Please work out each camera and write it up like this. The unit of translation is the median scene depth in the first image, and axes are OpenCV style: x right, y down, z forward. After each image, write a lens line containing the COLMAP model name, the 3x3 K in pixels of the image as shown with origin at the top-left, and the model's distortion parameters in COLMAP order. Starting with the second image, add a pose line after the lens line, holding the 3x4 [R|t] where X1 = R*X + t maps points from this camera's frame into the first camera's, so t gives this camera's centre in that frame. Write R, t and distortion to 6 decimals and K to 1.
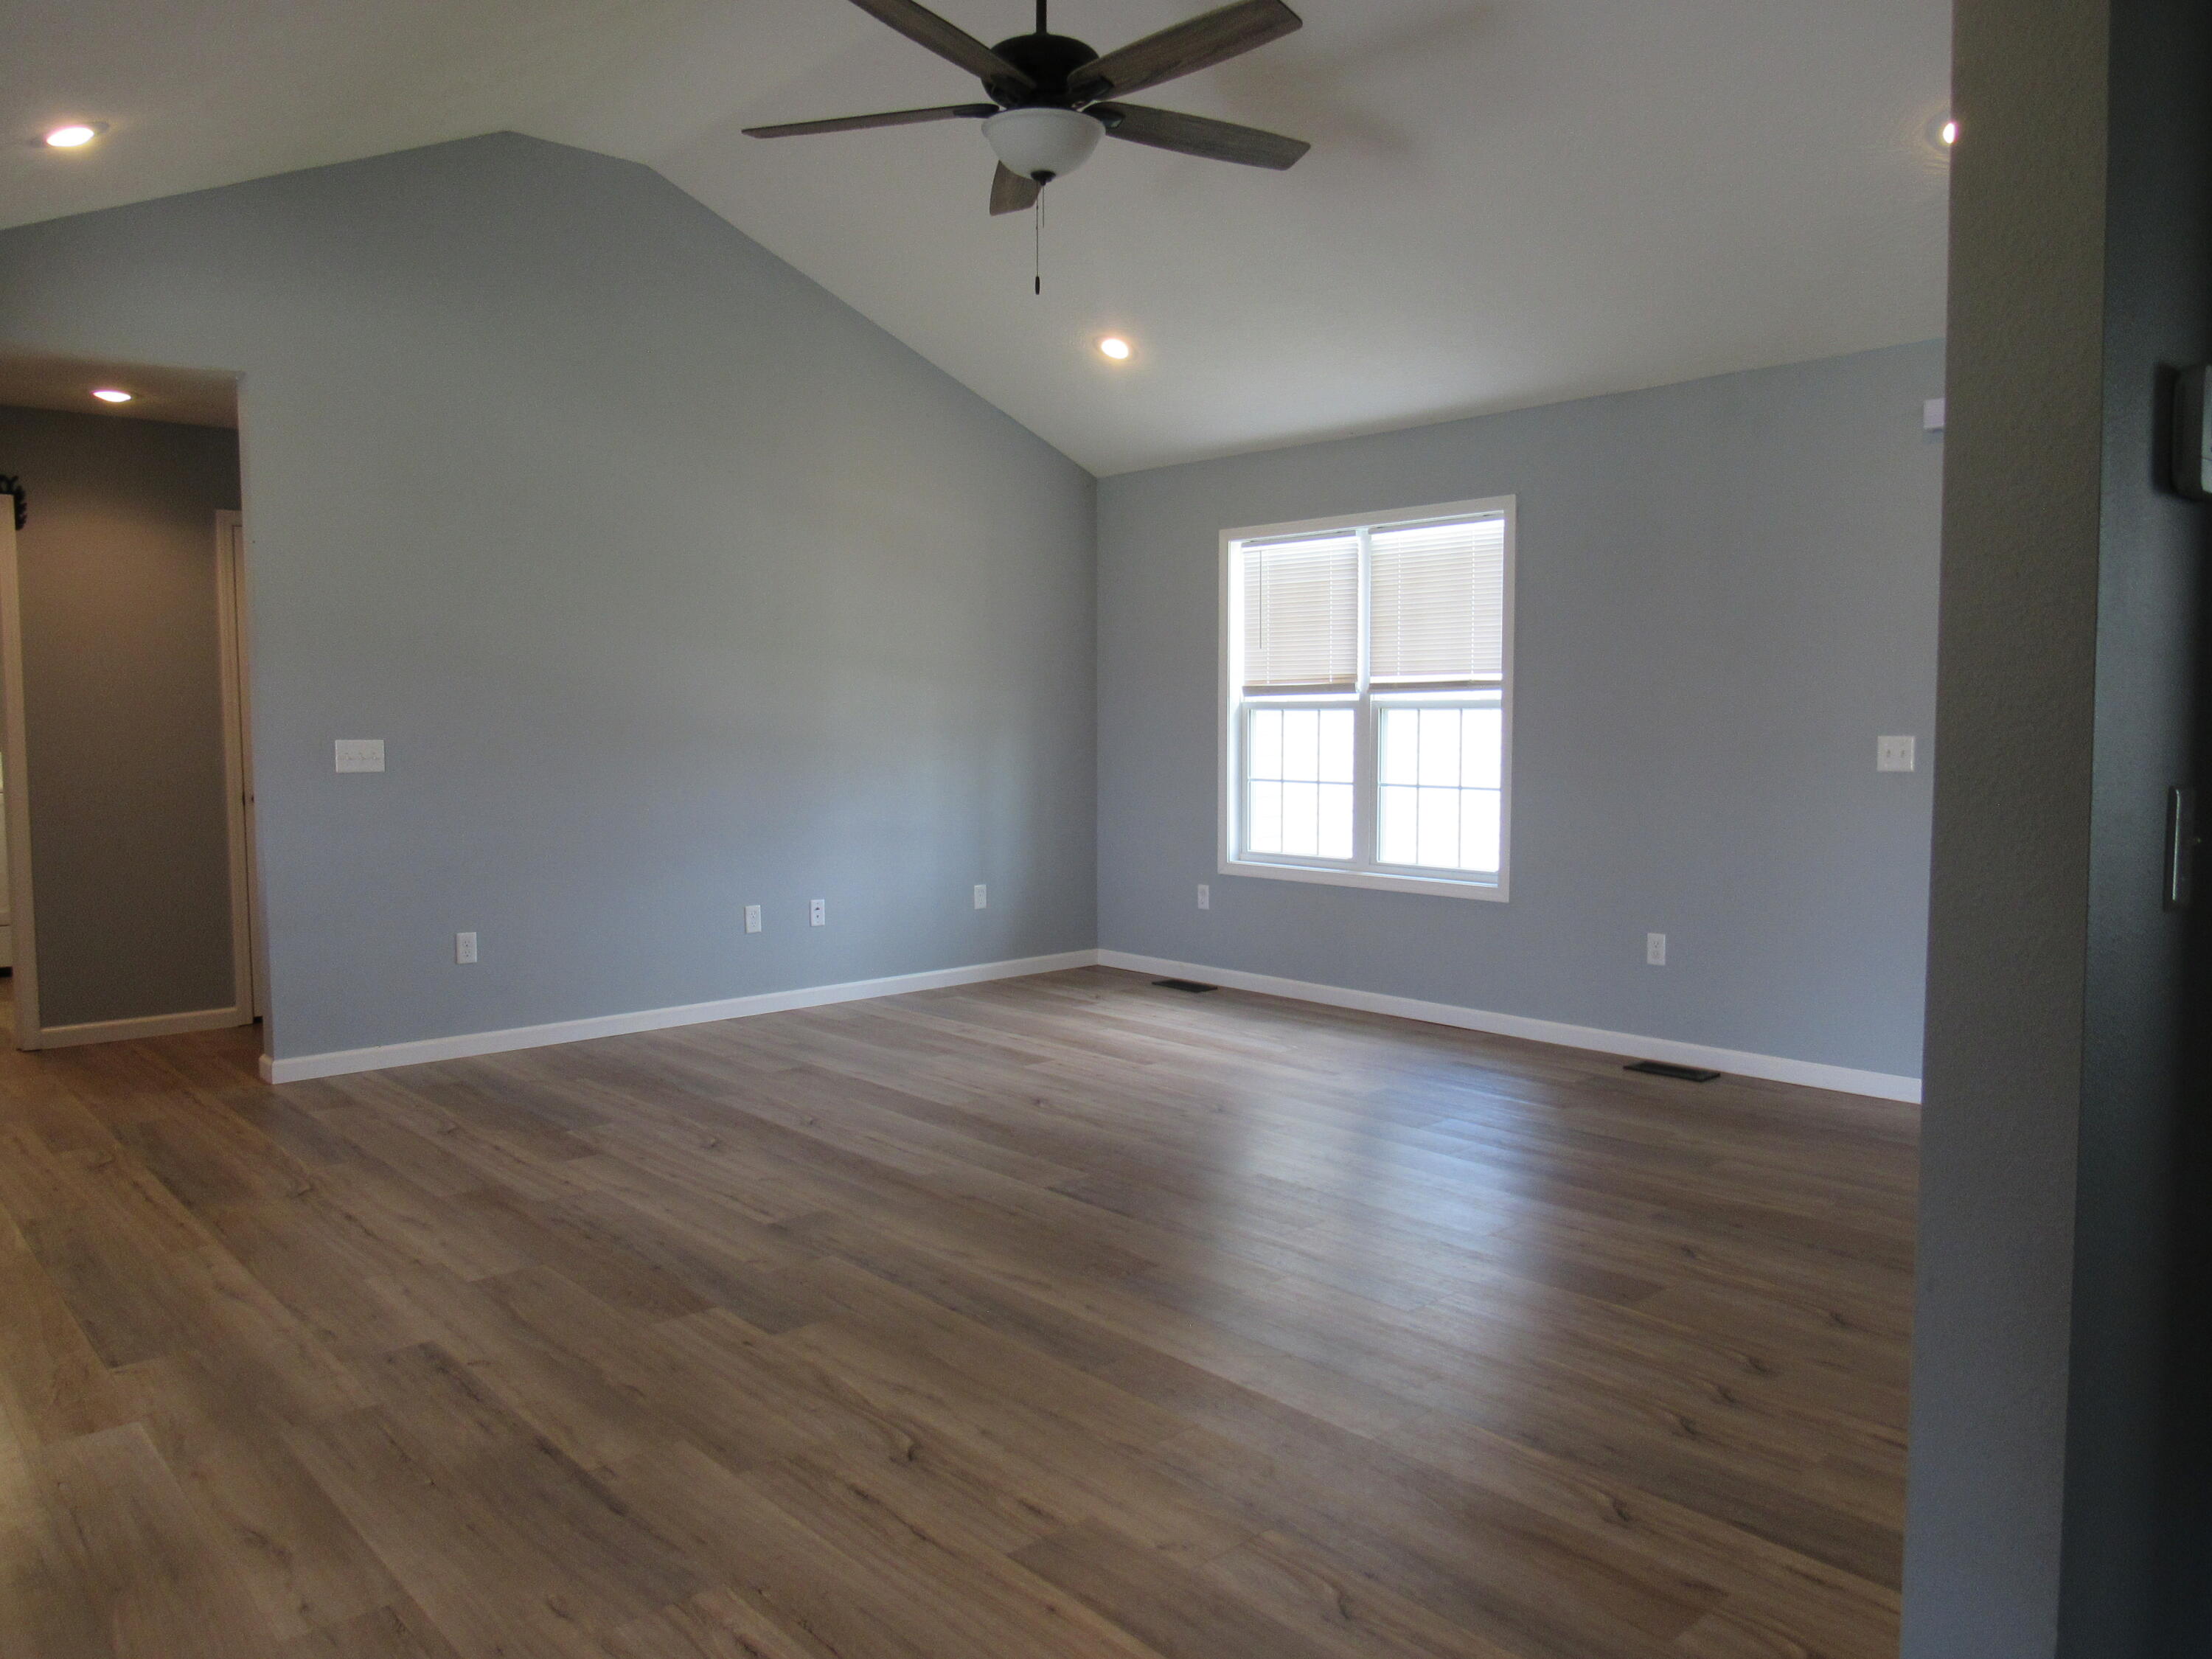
lens RADIAL K [[1575.9, 0, 1108.8], [0, 1575.9, 829.4], [0, 0, 1]] dist [-0.031457, 0.007894]
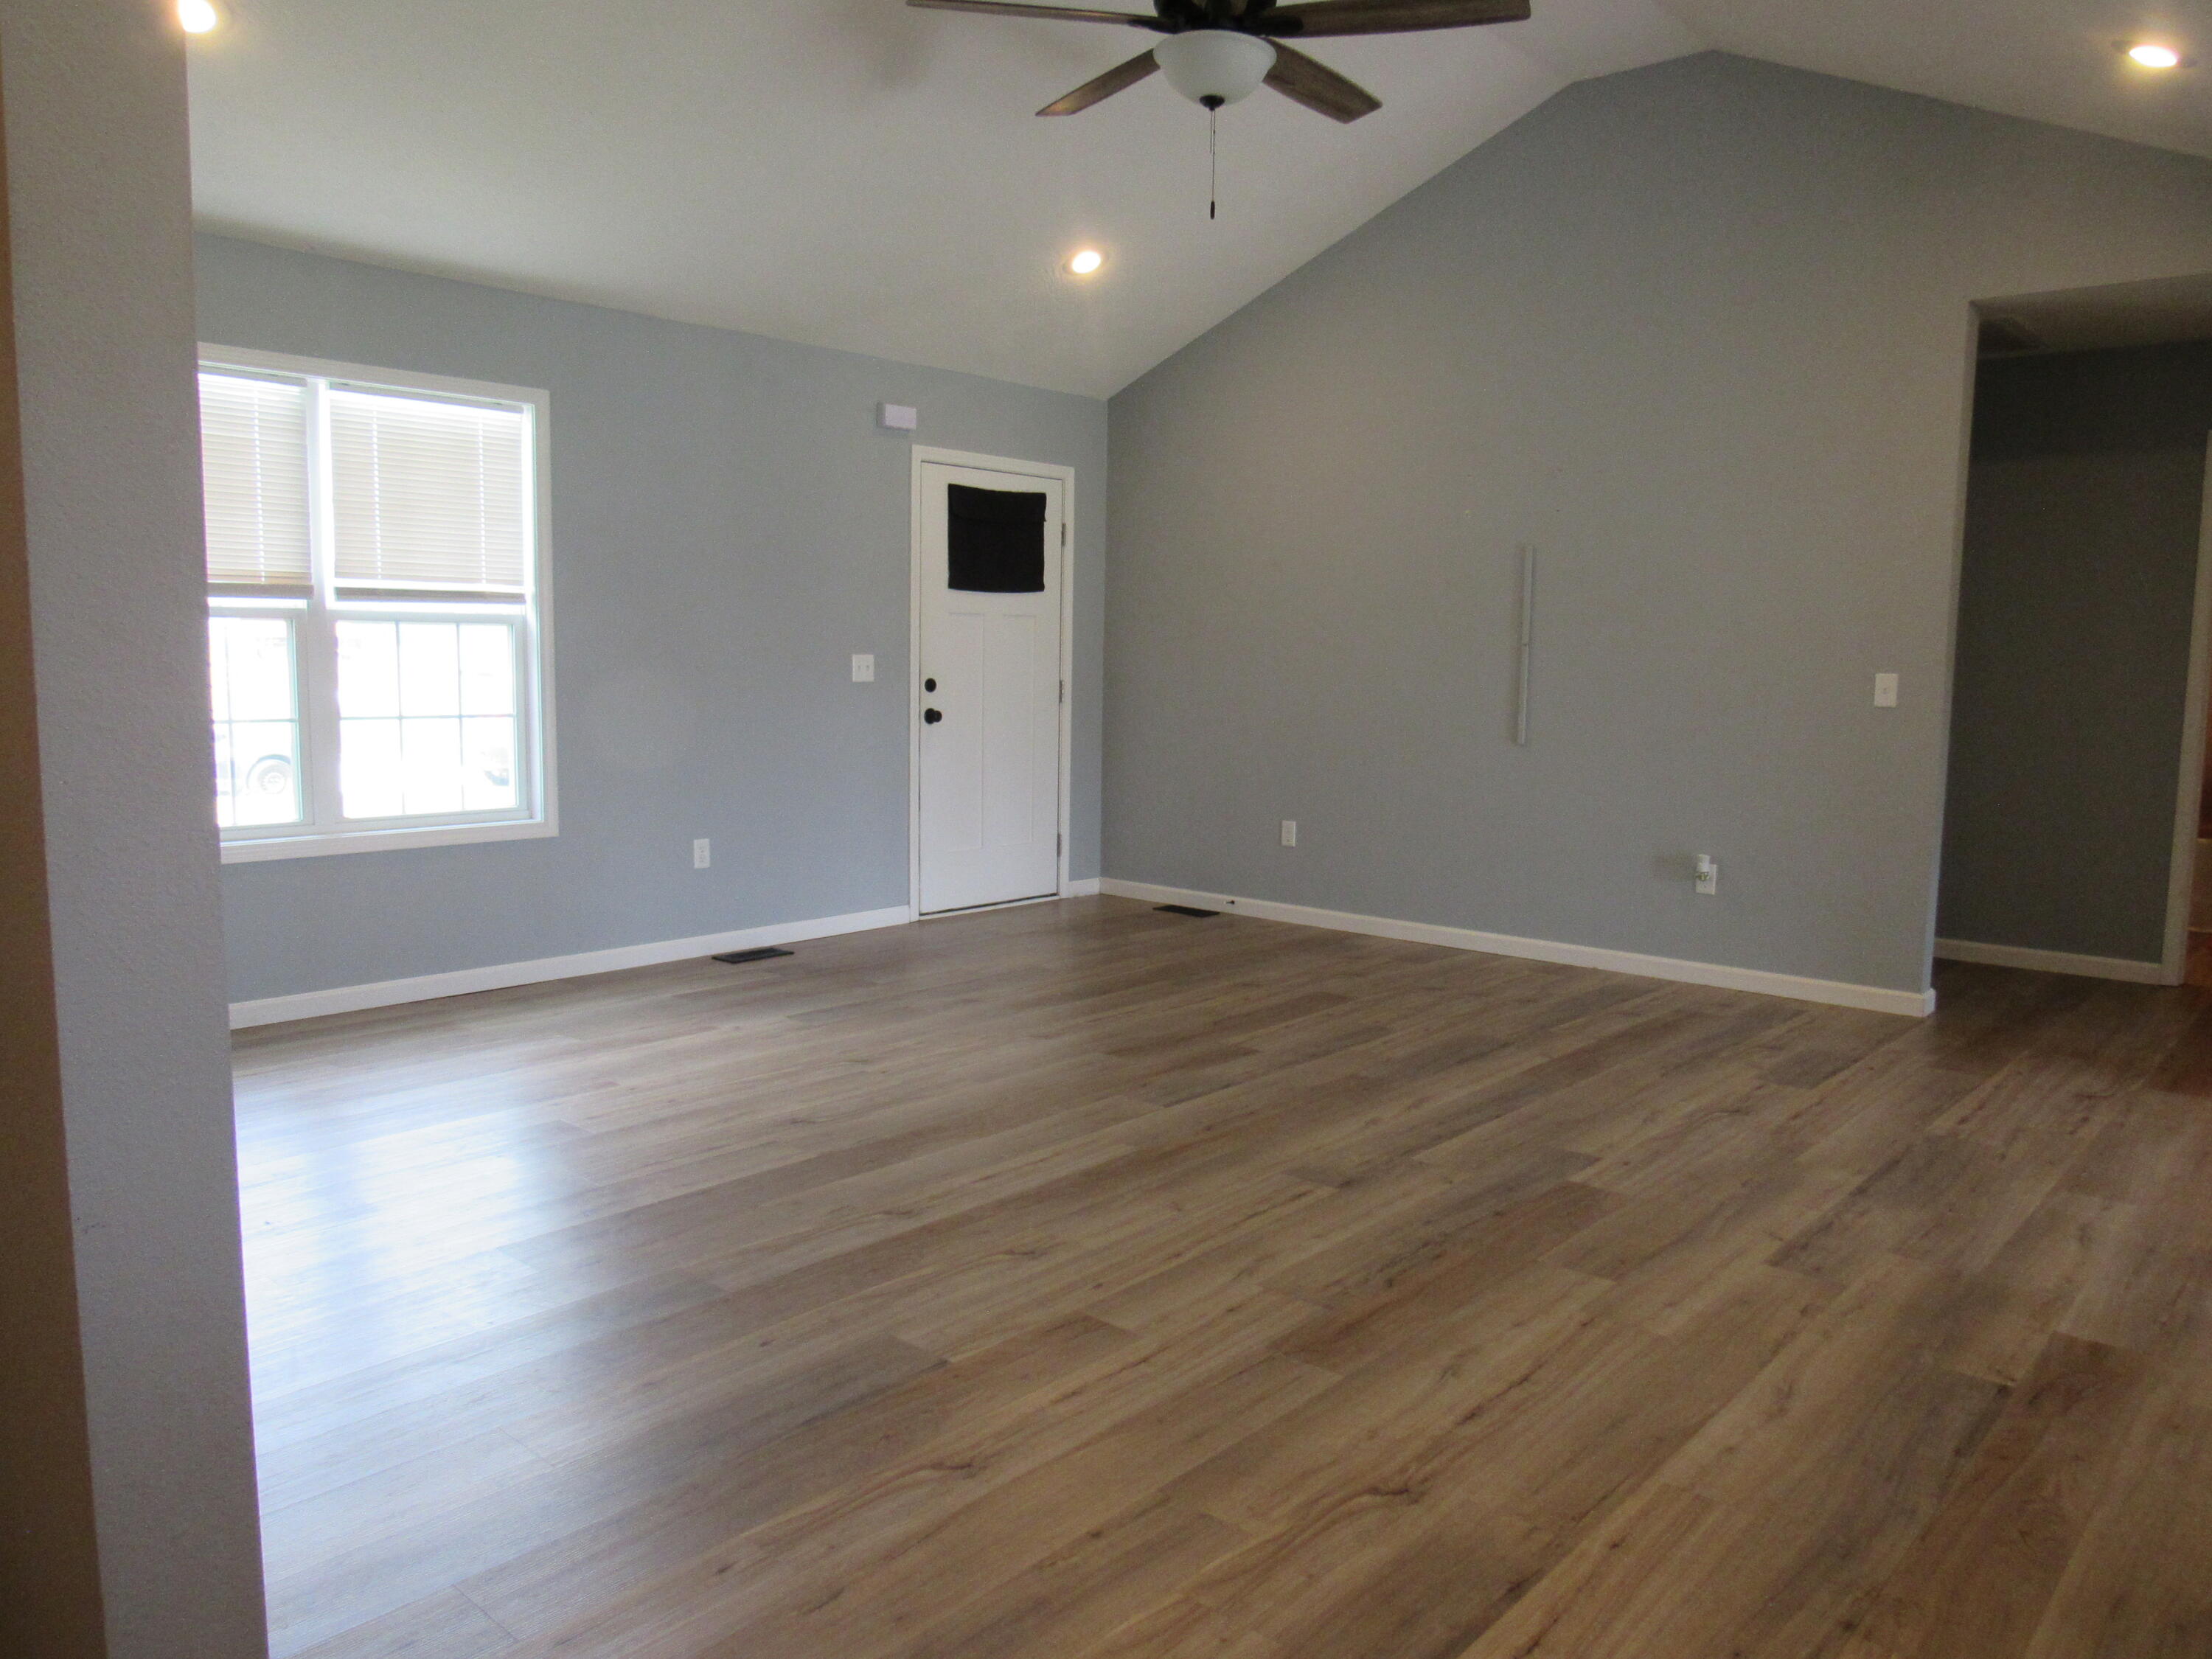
lens RADIAL K [[1575.9, 0, 1108.8], [0, 1575.9, 829.4], [0, 0, 1]] dist [-0.031457, 0.007894]
pose [[-0.110798, -0.111388, 0.987581, -0.956530], [0.056354, 0.991397, 0.118141, -0.066593], [-0.992244, 0.068744, -0.103568, 1.062514]]
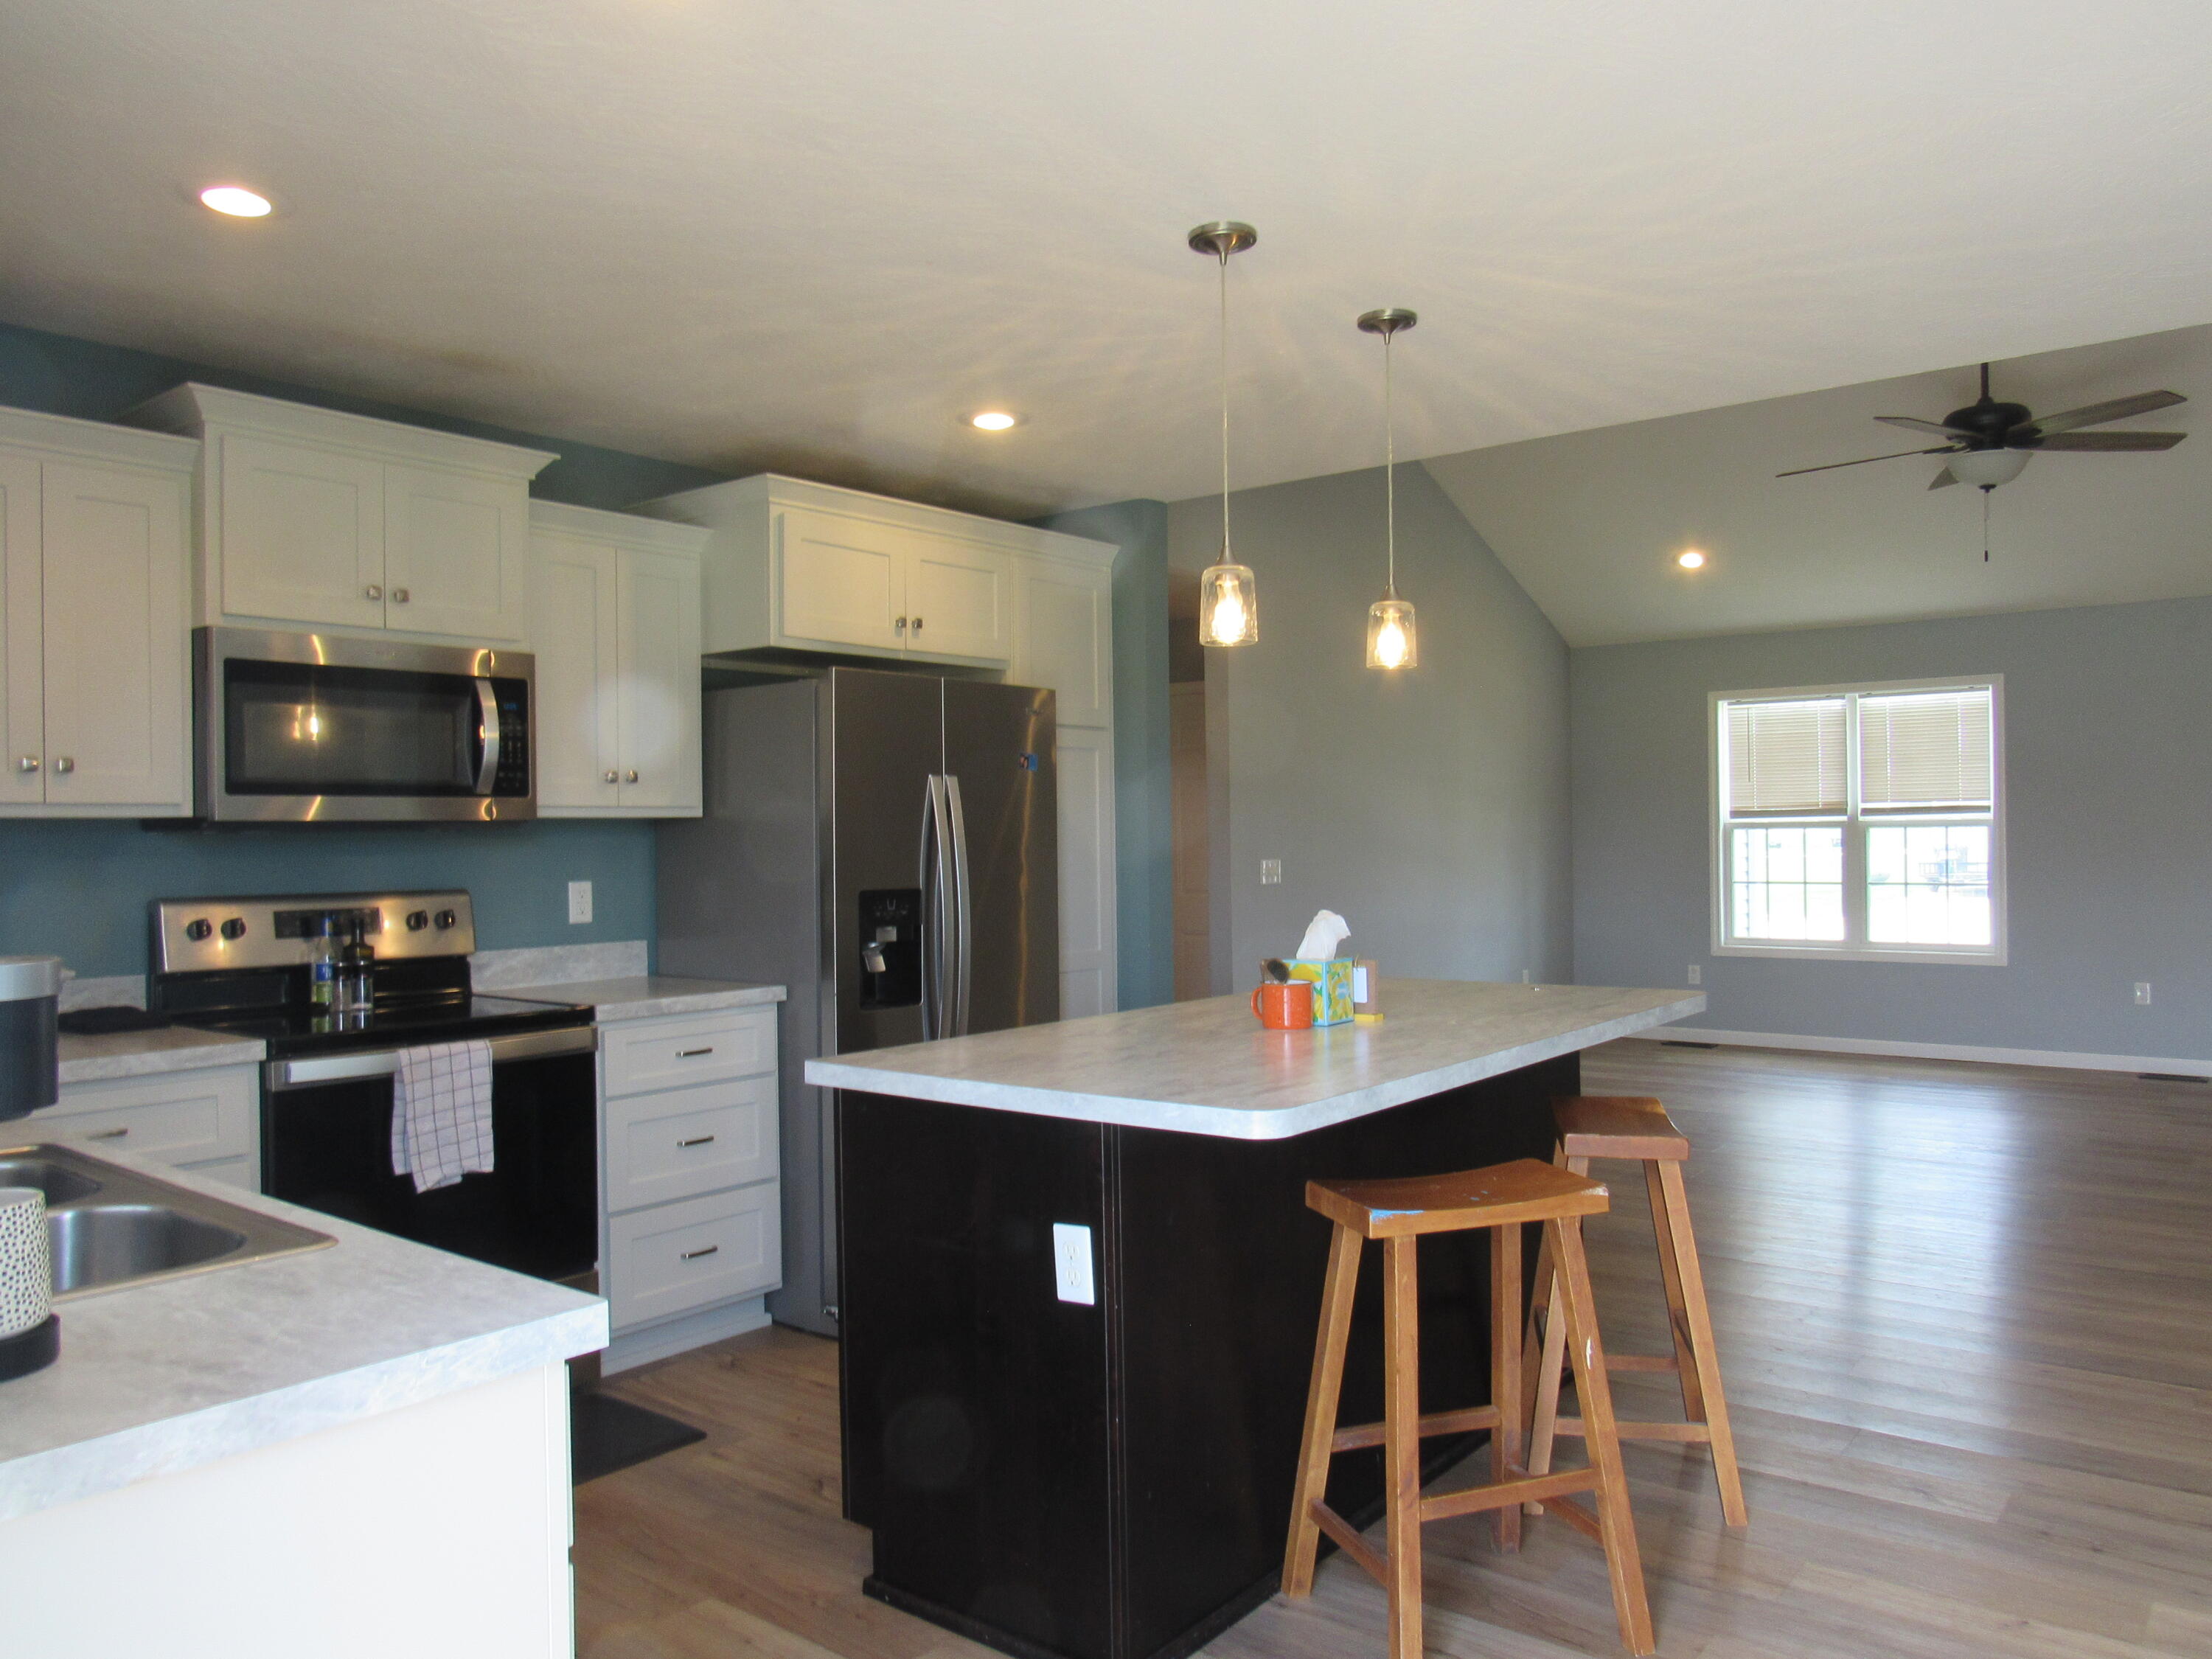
lens RADIAL K [[1577.9, 0, 1108.6], [0, 1577.9, 833.0], [0, 0, 1]] dist [-0.025081, -0.000291]
pose [[0.986457, -0.011370, 0.163624, -1.022258], [0.023246, 0.997216, -0.070847, 0.012236], [-0.162363, 0.073691, 0.983976, -0.313546]]
